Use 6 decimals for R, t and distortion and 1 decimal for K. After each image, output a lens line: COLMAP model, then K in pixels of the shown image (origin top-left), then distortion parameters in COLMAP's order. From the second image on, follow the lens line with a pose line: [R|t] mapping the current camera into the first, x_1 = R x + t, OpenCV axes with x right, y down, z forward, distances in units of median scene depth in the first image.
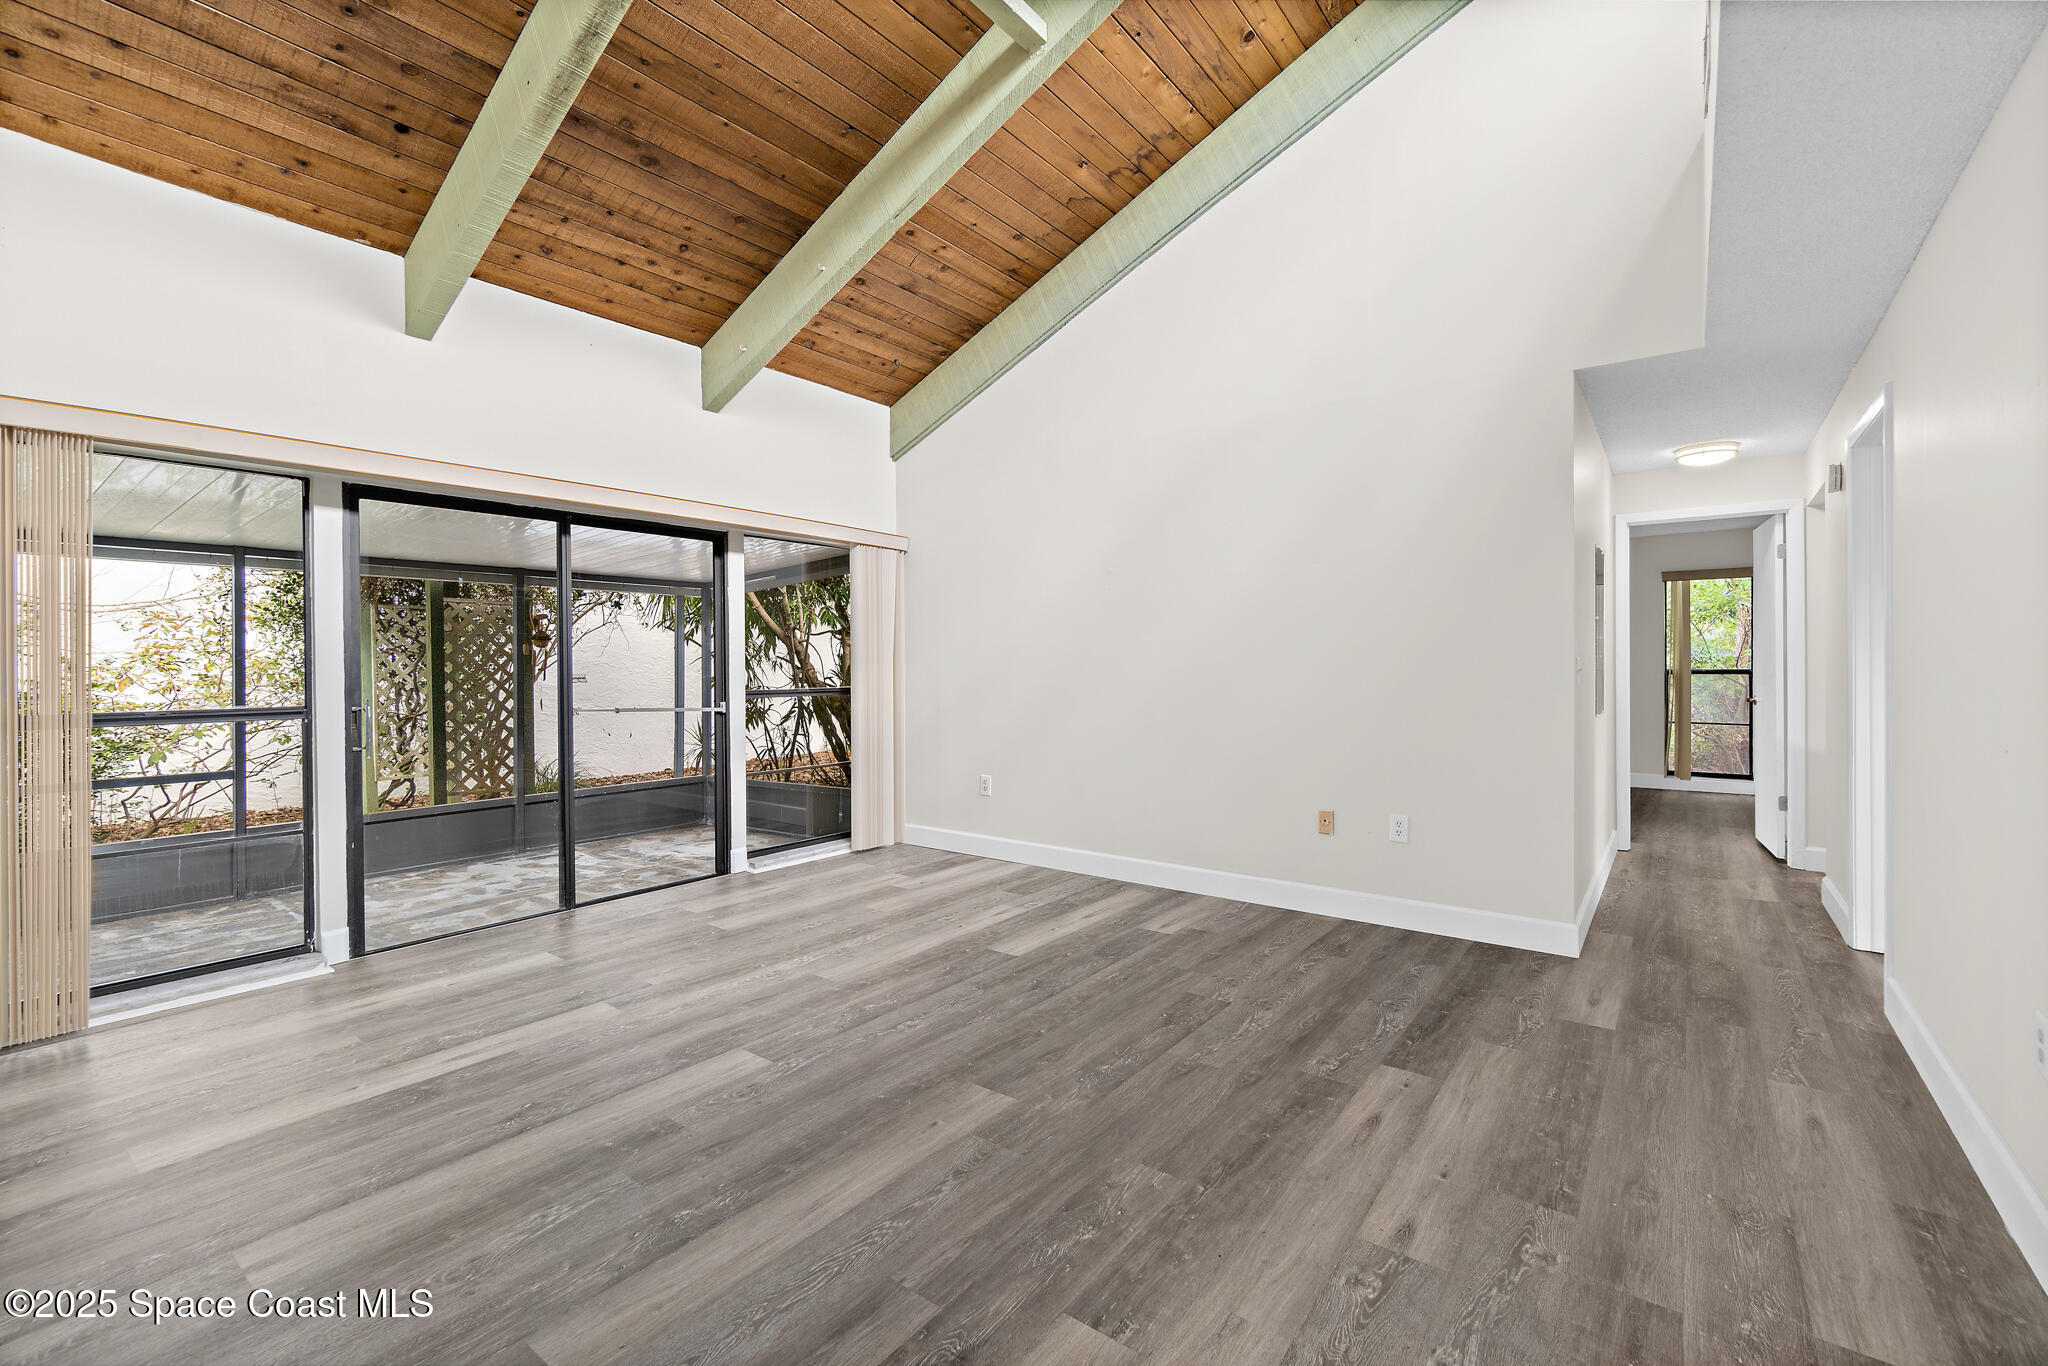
lens RADIAL K [[857.7, 0, 1016.1], [0, 857.7, 673.4], [0, 0, 1]] dist [-0.003562, 0.000052]
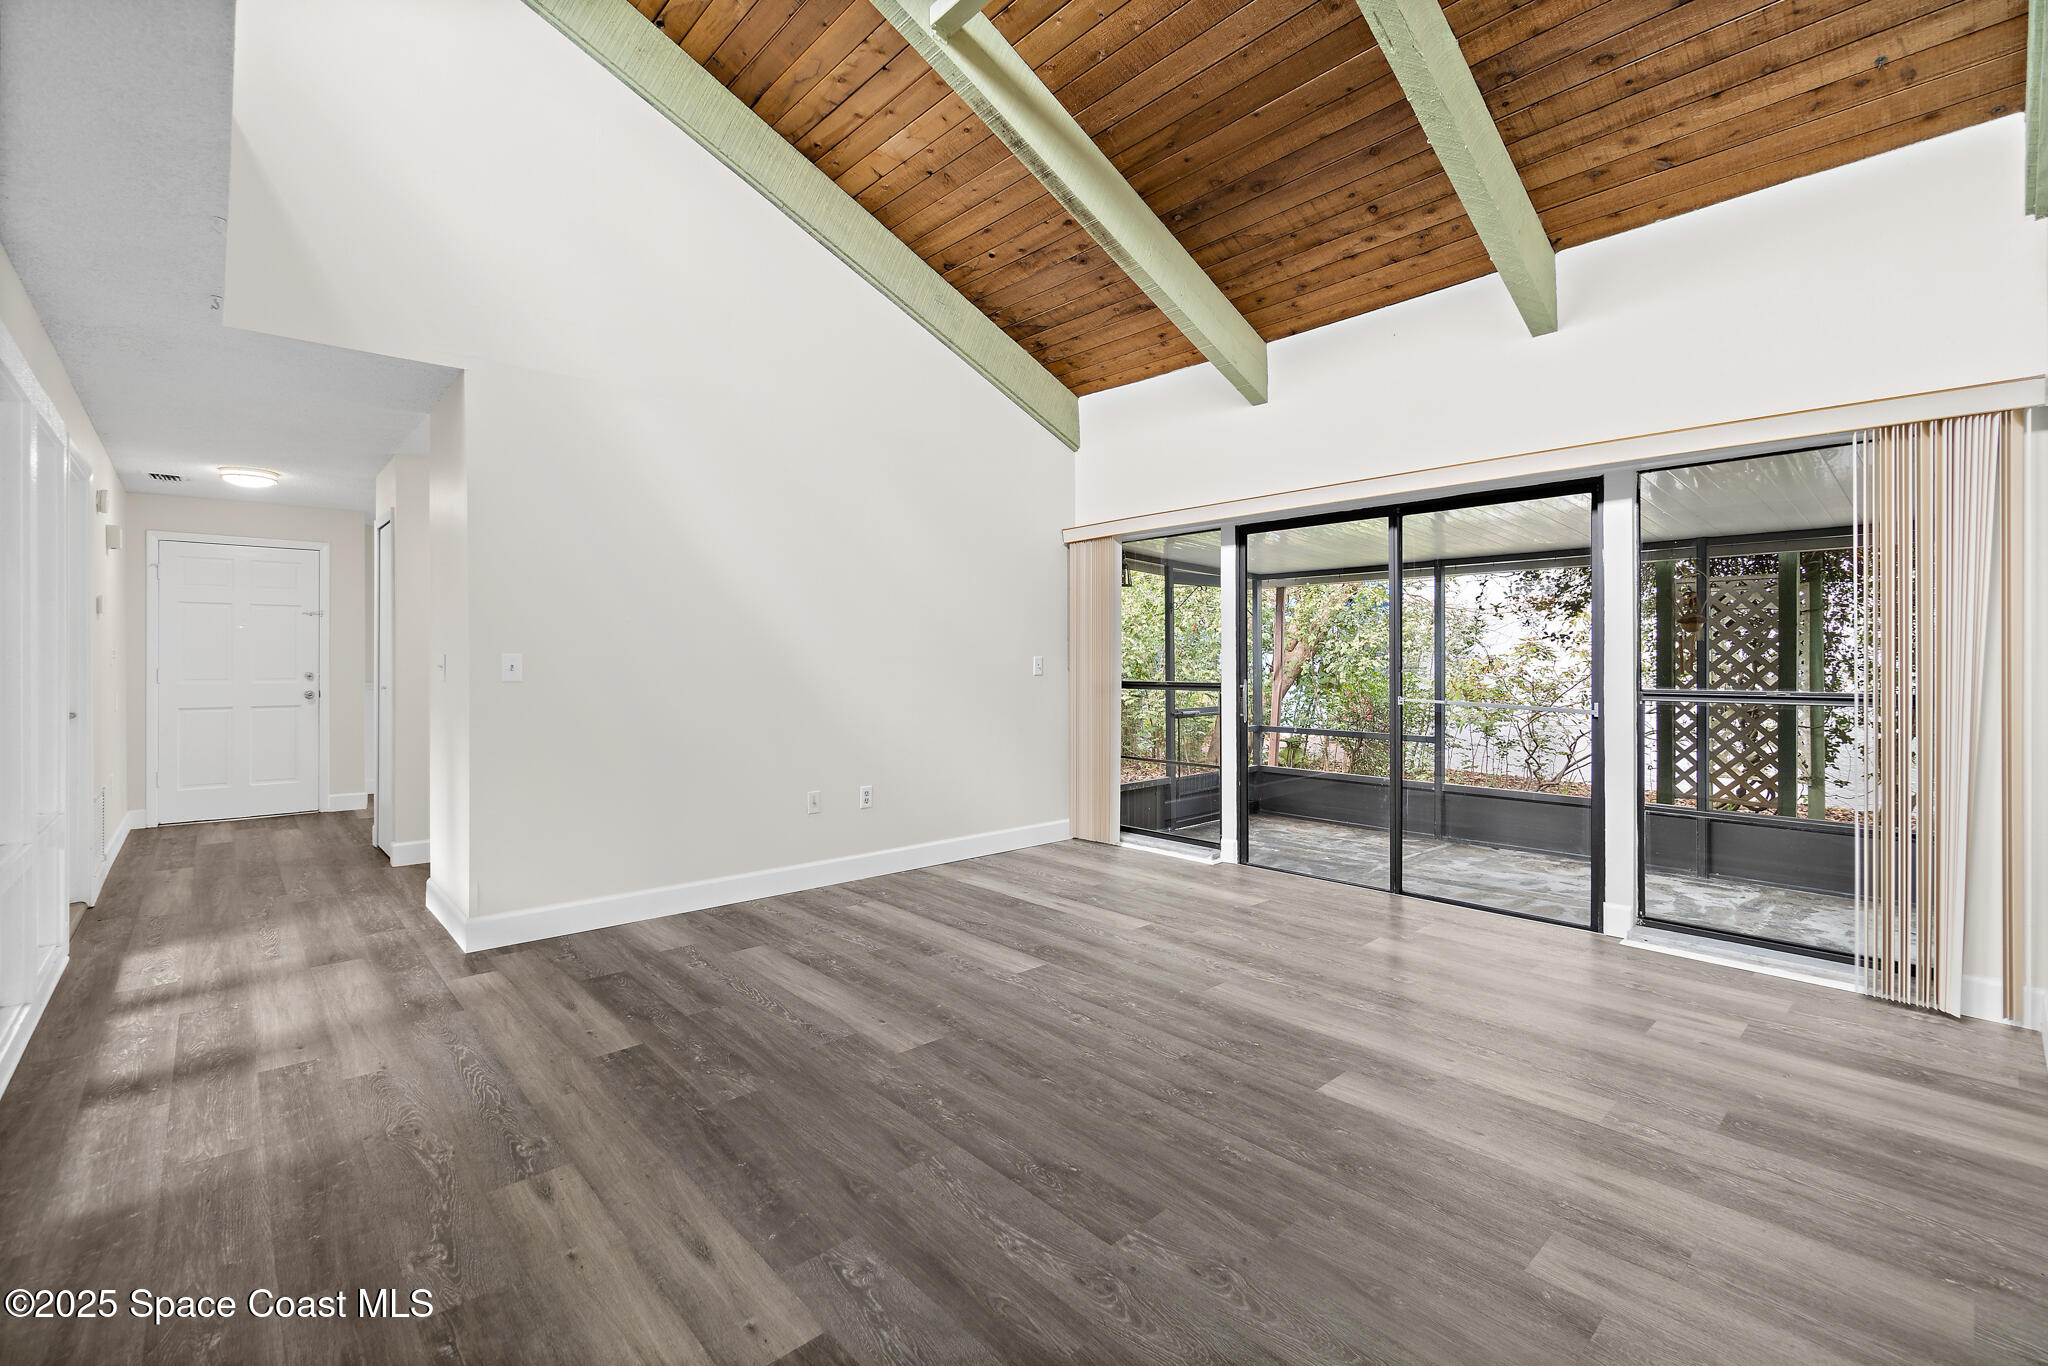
lens RADIAL K [[896.6, 0, 1024.9], [0, 896.6, 664.6], [0, 0, 1]] dist [-0.003216, 0.000032]
pose [[-0.170265, 0.011147, -0.985335, 0.865038], [-0.004471, 0.999917, 0.012084, -0.012115], [0.985388, 0.006463, -0.170201, 1.062989]]
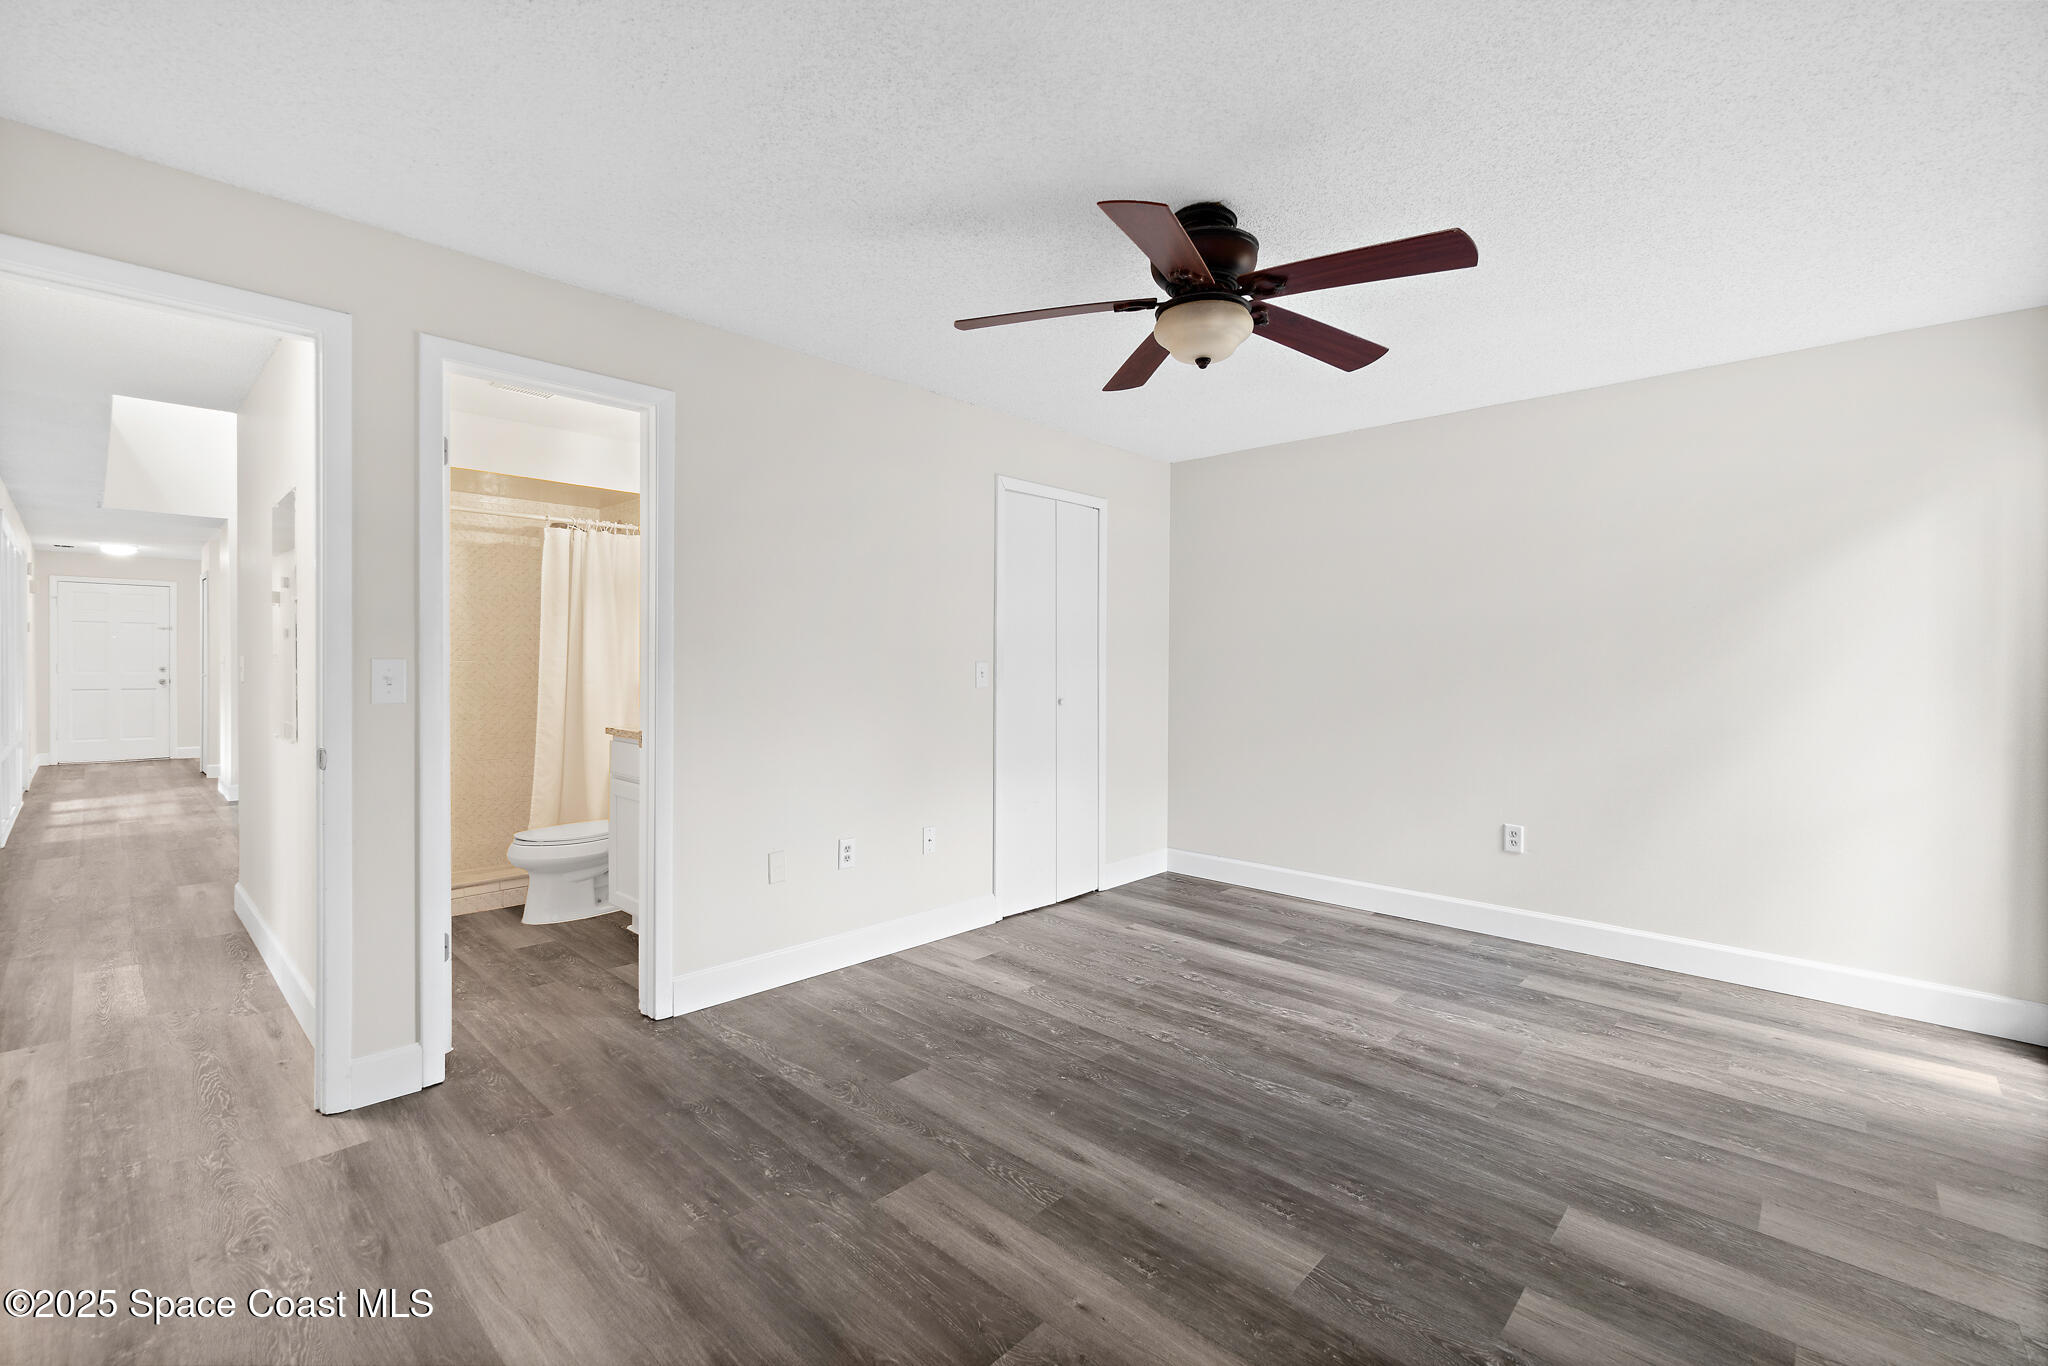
lens RADIAL K [[896.6, 0, 1024.9], [0, 896.6, 664.6], [0, 0, 1]] dist [-0.003216, 0.000032]
pose [[-0.098292, 0.010488, -0.995102, 1.086673], [-0.004064, 0.999932, 0.010941, -0.012957], [0.995149, 0.005119, -0.098243, 1.340566]]
